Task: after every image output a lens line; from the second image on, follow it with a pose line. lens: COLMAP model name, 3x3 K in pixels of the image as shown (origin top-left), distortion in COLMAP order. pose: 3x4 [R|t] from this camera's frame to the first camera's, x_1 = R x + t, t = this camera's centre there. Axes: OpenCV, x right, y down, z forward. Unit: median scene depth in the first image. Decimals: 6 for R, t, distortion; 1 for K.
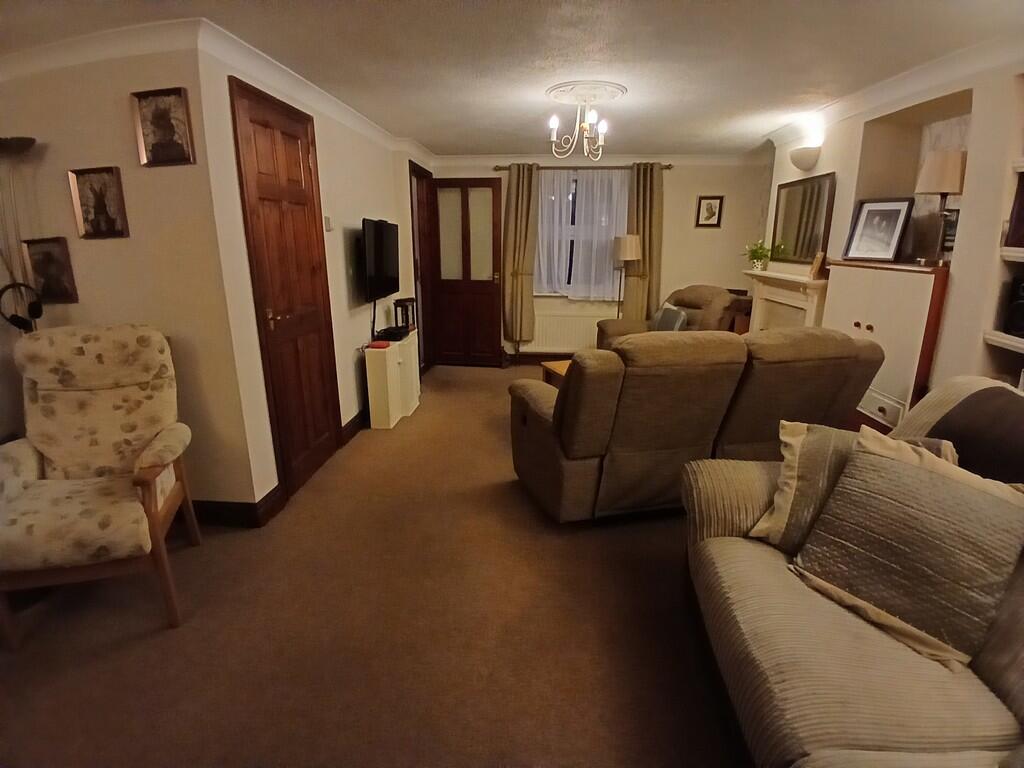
lens RADIAL K [[509.5, 0, 512.0], [0, 509.5, 384.0], [0, 0, 1]] dist [0.001994, -0.043729]
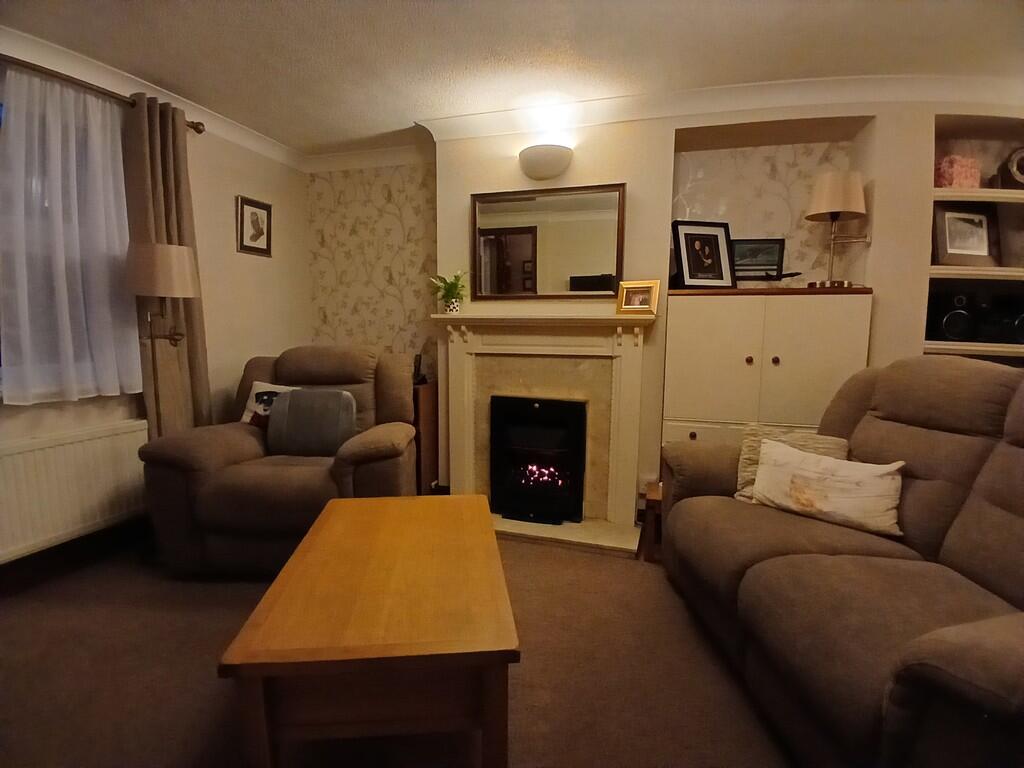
lens RADIAL K [[509.5, 0, 512.0], [0, 509.5, 384.0], [0, 0, 1]] dist [0.001994, -0.043729]
pose [[0.239772, -0.105955, 0.965030, -0.131586], [0.250244, 0.967182, 0.044016, -0.113783], [-0.938023, 0.230940, 0.258418, 0.611615]]
